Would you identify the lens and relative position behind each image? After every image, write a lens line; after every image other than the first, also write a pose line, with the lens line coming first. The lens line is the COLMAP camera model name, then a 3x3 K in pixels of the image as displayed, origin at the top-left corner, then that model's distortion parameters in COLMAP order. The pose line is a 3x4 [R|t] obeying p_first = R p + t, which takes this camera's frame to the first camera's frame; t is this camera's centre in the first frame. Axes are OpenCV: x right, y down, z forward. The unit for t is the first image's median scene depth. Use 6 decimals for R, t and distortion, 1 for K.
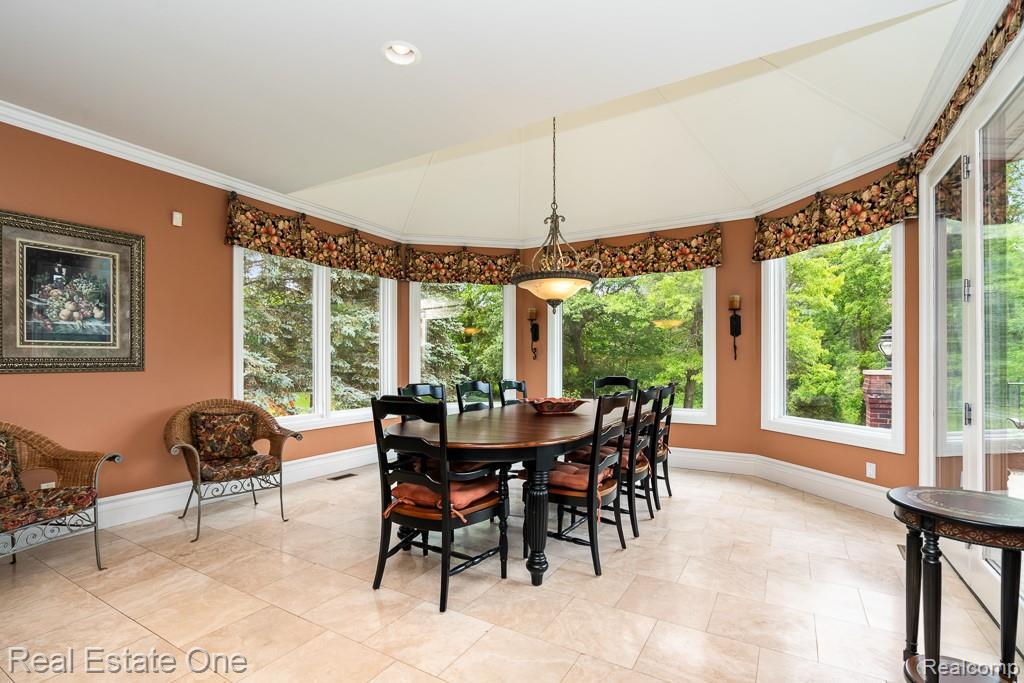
lens RADIAL K [[469.1, 0, 508.7], [0, 469.1, 359.7], [0, 0, 1]] dist [-0.008880, 0.002858]
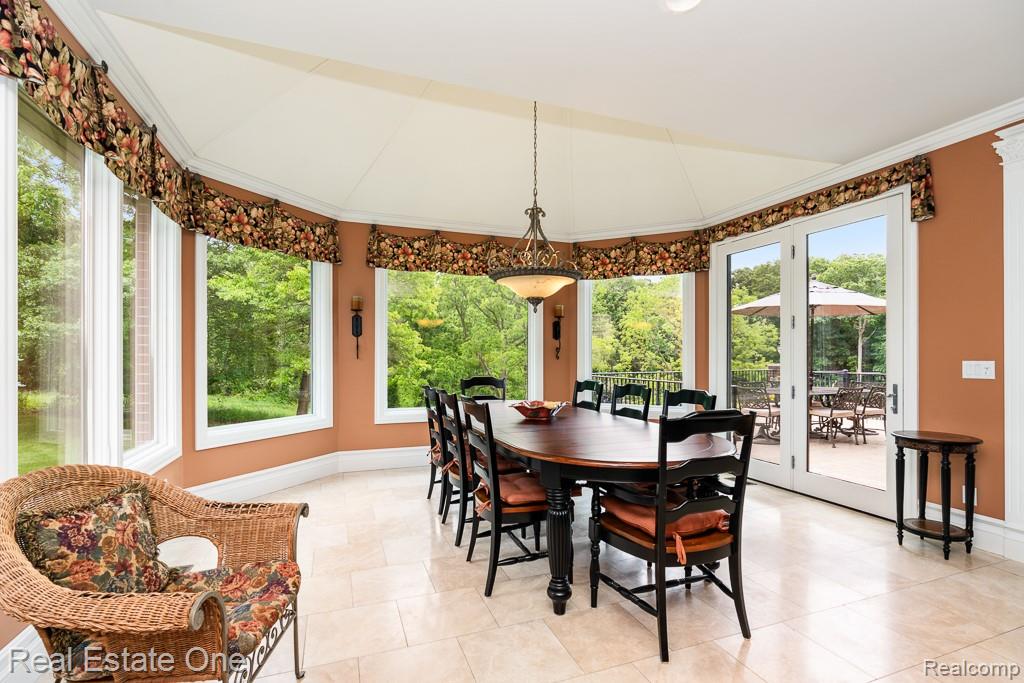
lens RADIAL K [[469.1, 0, 523.9], [0, 469.1, 357.3], [0, 0, 1]] dist [-0.008880, 0.002858]
pose [[0.609817, -0.003652, 0.792534, -0.632433], [0.003085, 0.999993, 0.002235, -0.008417], [-0.792536, 0.001082, 0.609824, 0.418135]]
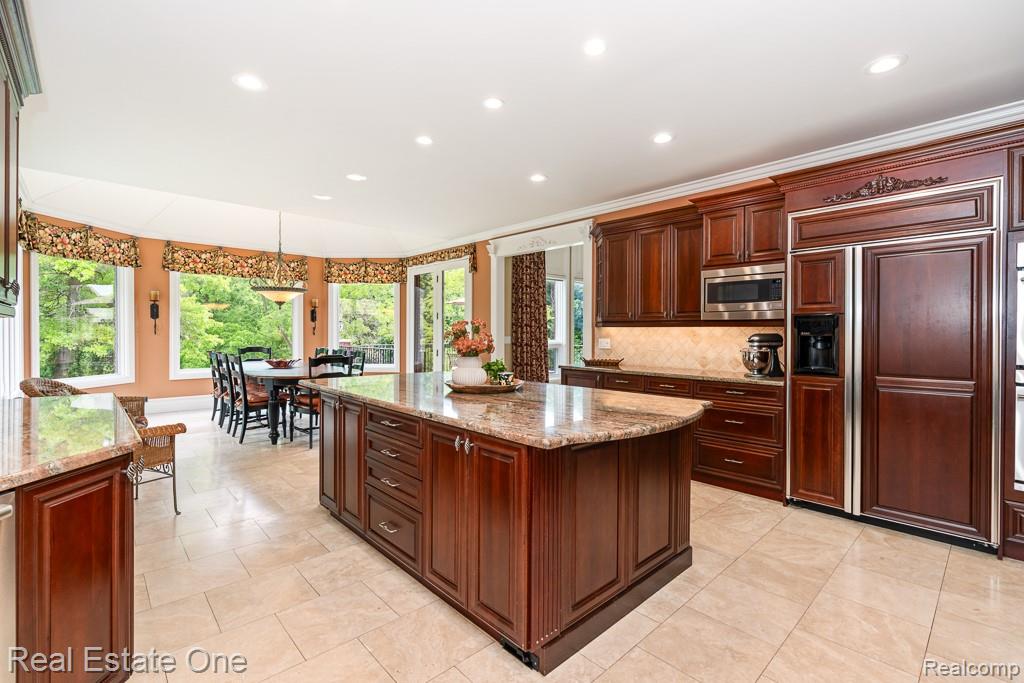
lens RADIAL K [[469.1, 0, 529.0], [0, 469.1, 335.8], [0, 0, 1]] dist [-0.008880, 0.002858]
pose [[0.274790, -0.009708, 0.961455, -1.254622], [-0.002041, 0.999941, 0.010680, -0.020091], [-0.961502, -0.004897, 0.274754, -0.356335]]
